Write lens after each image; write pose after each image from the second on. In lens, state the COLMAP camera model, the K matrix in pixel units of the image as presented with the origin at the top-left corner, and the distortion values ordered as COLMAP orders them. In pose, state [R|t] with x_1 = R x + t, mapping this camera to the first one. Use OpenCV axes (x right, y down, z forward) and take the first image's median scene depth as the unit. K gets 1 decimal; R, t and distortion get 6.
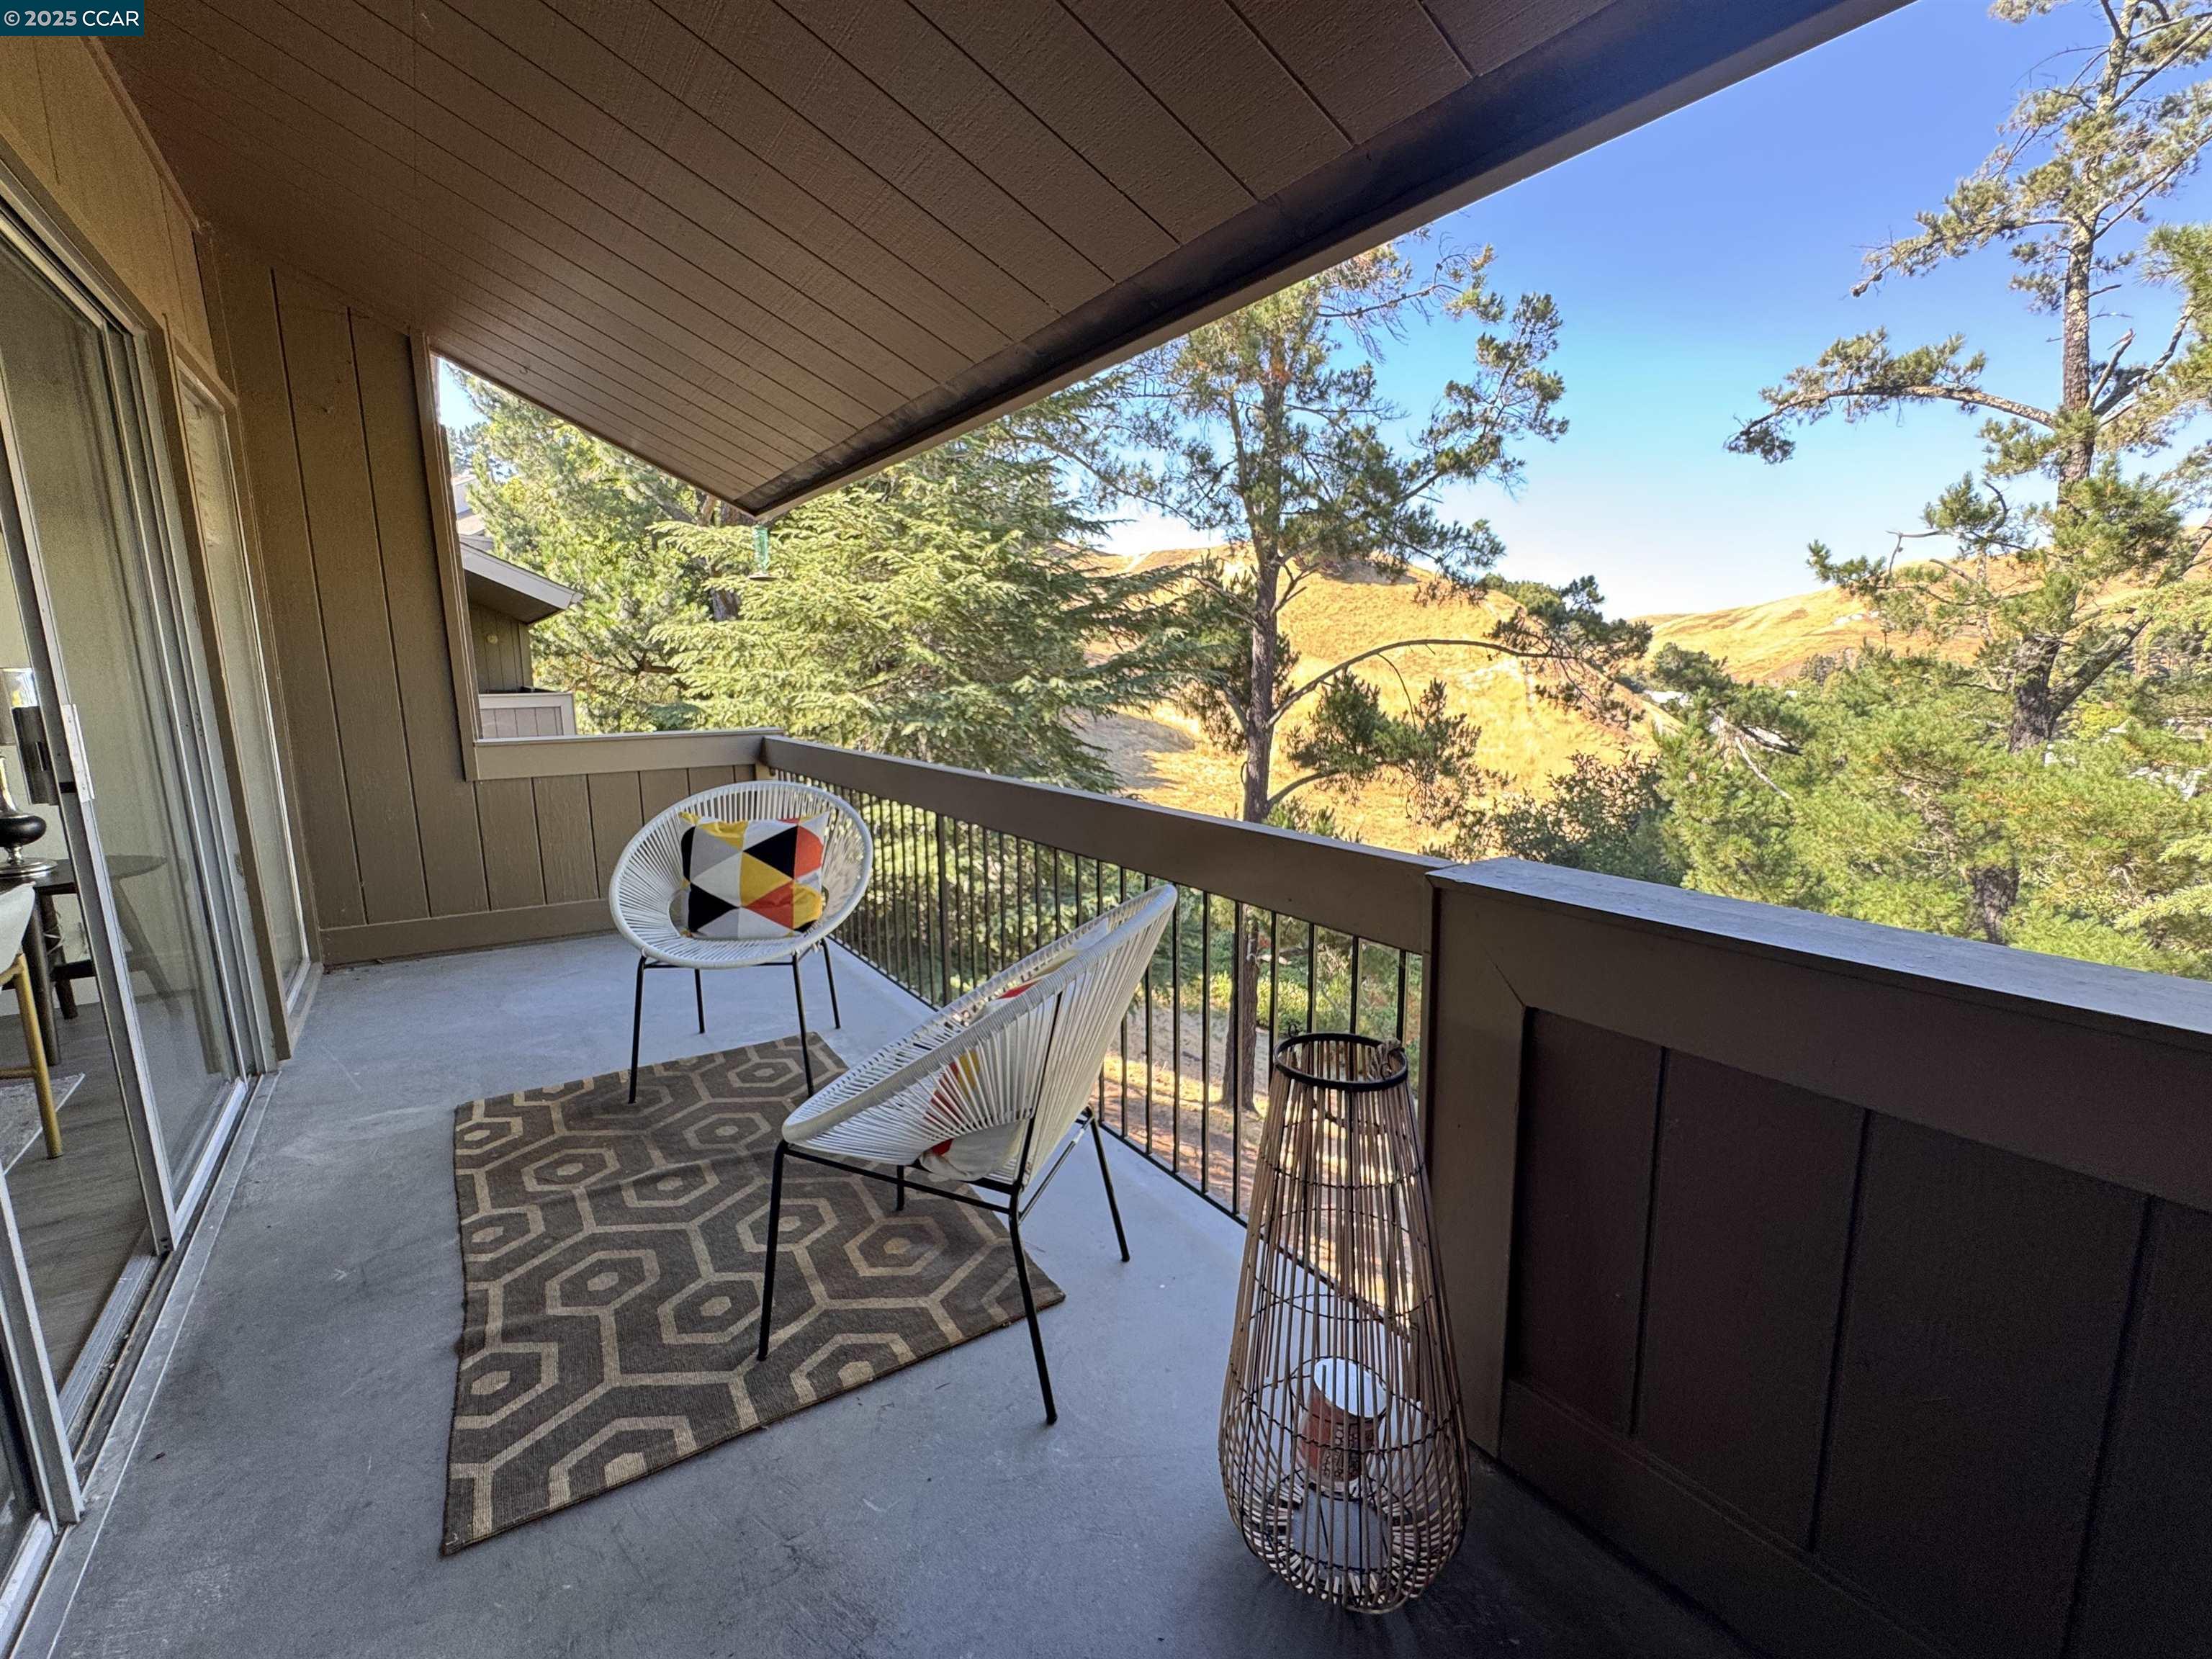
lens RADIAL K [[948.8, 0, 1104.4], [0, 948.8, 825.6], [0, 0, 1]] dist [-0.001060, -0.000105]
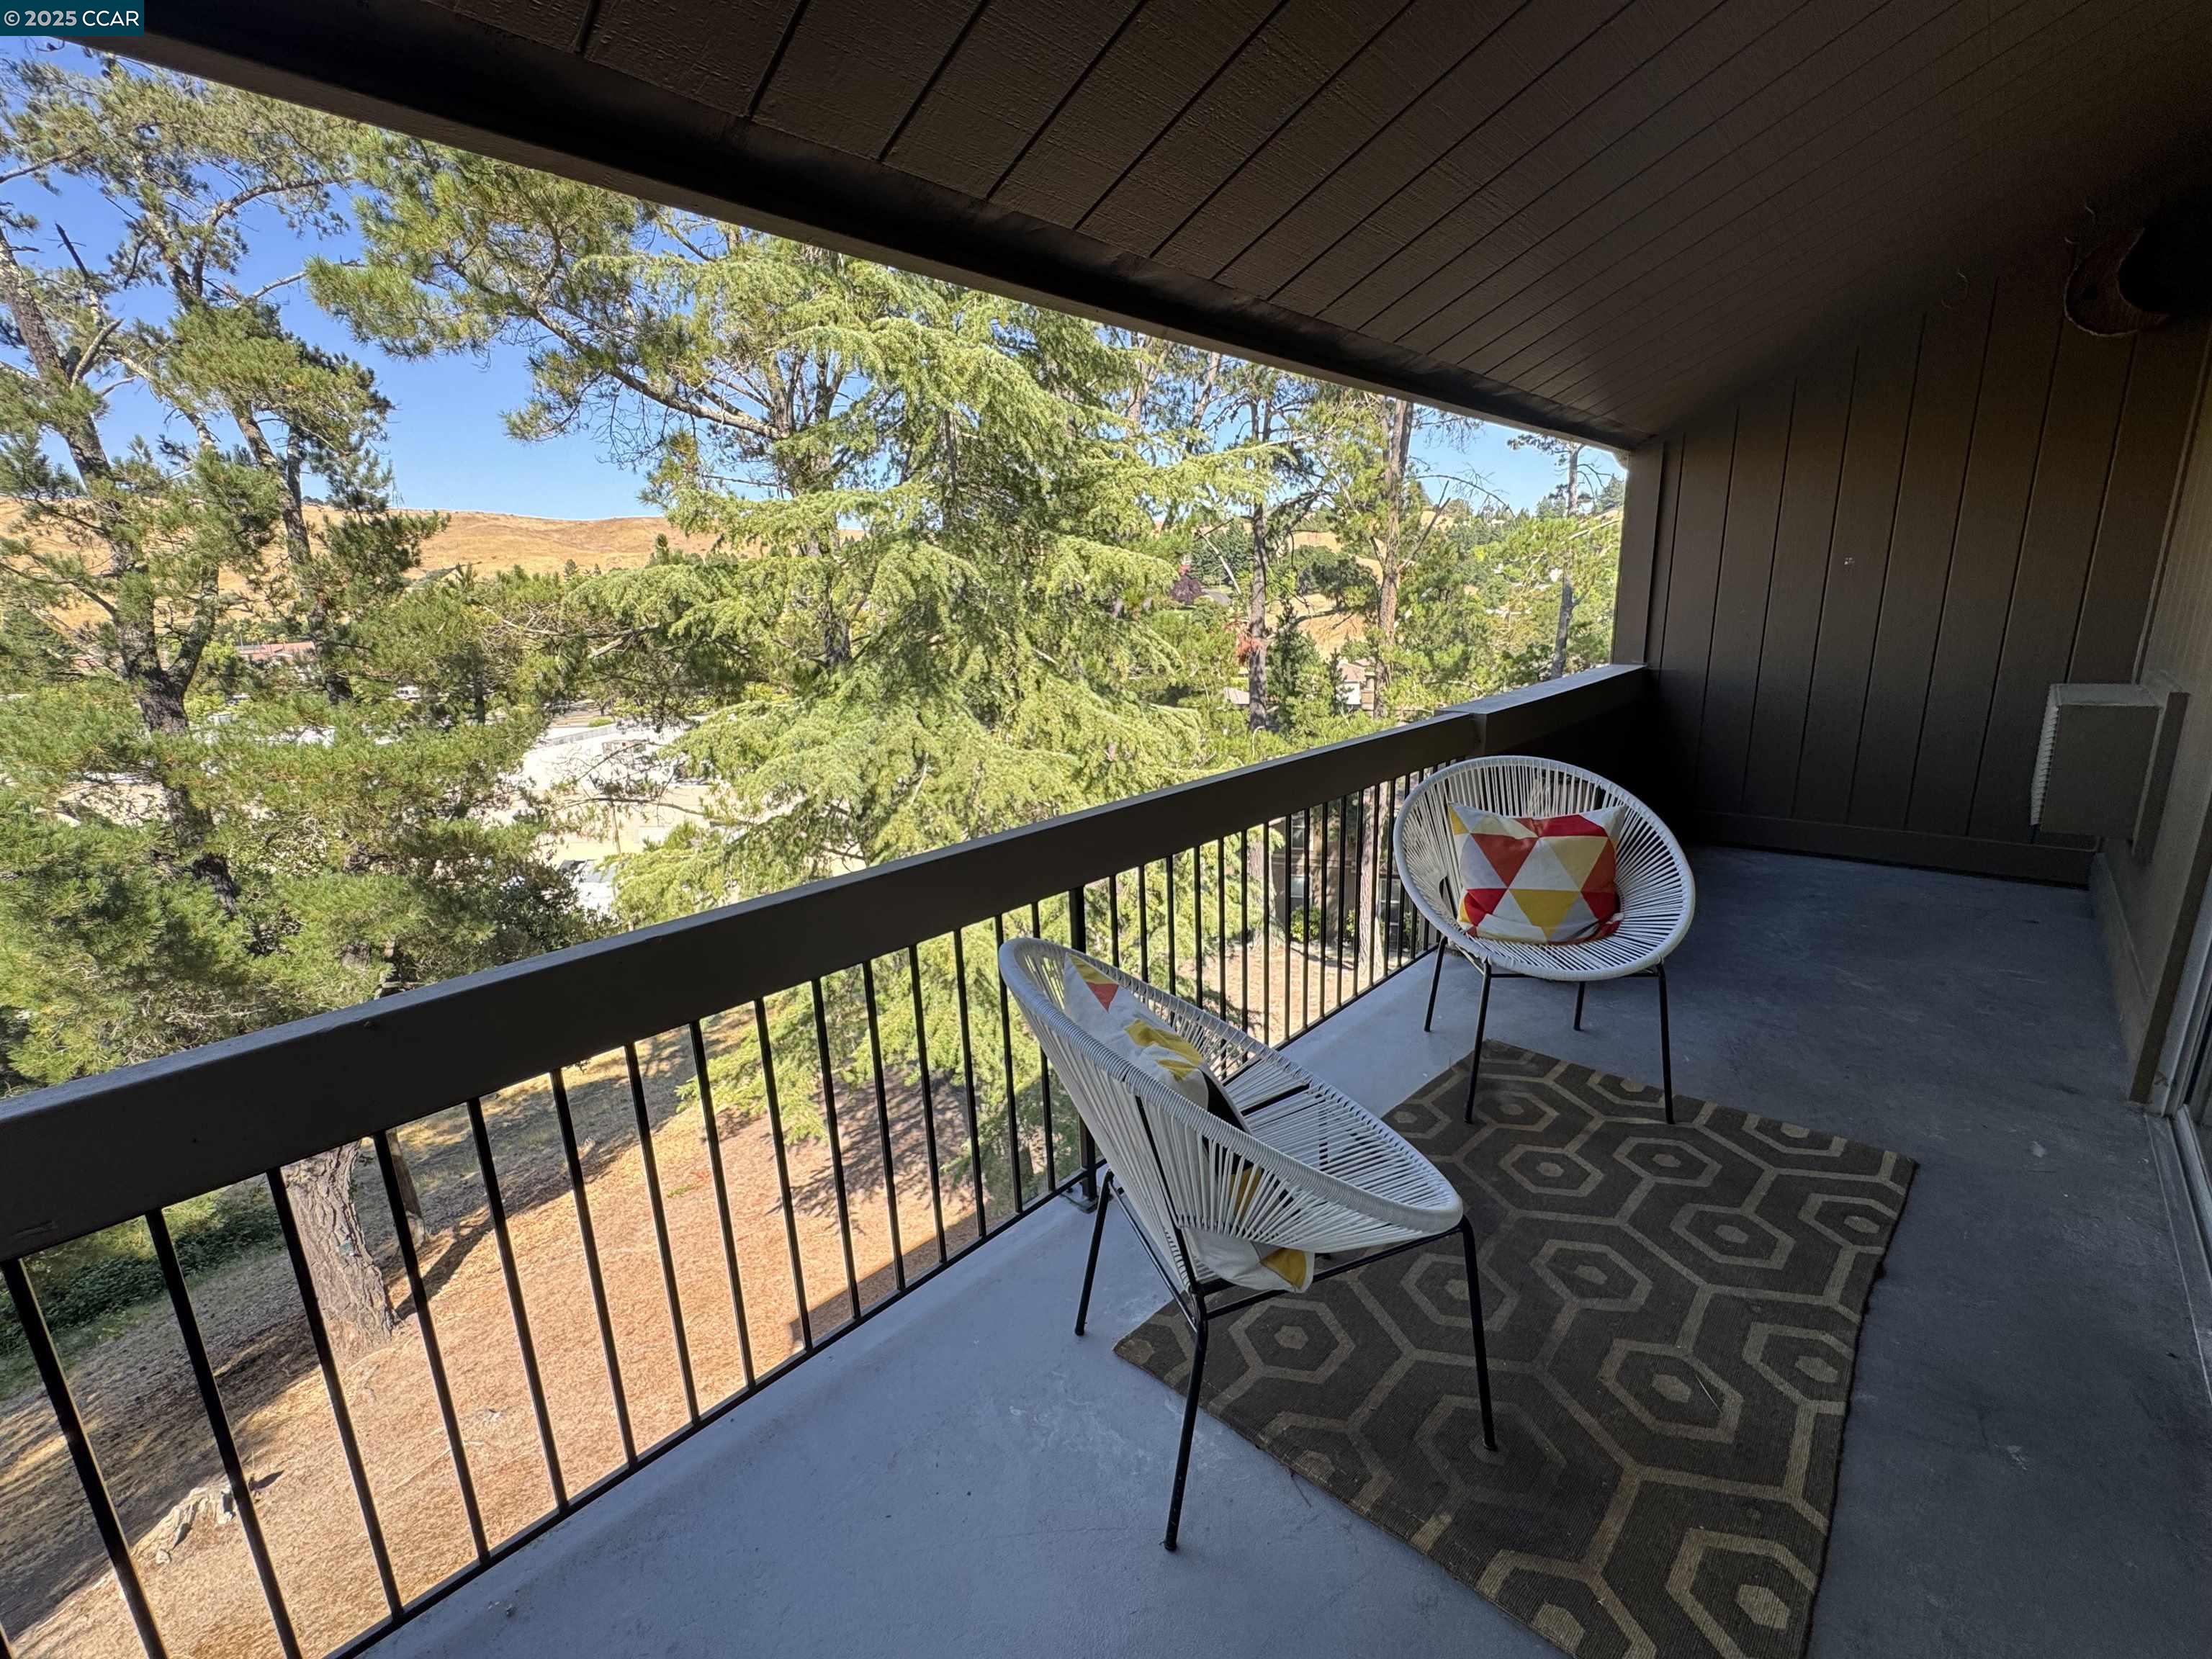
lens RADIAL K [[948.8, 0, 1107.3], [0, 948.8, 838.8], [0, 0, 1]] dist [-0.001060, -0.000105]
pose [[-0.218071, -0.213342, 0.952329, -1.209539], [0.204938, 0.944046, 0.258415, -0.322989], [-0.954173, 0.251521, -0.162148, 1.621730]]
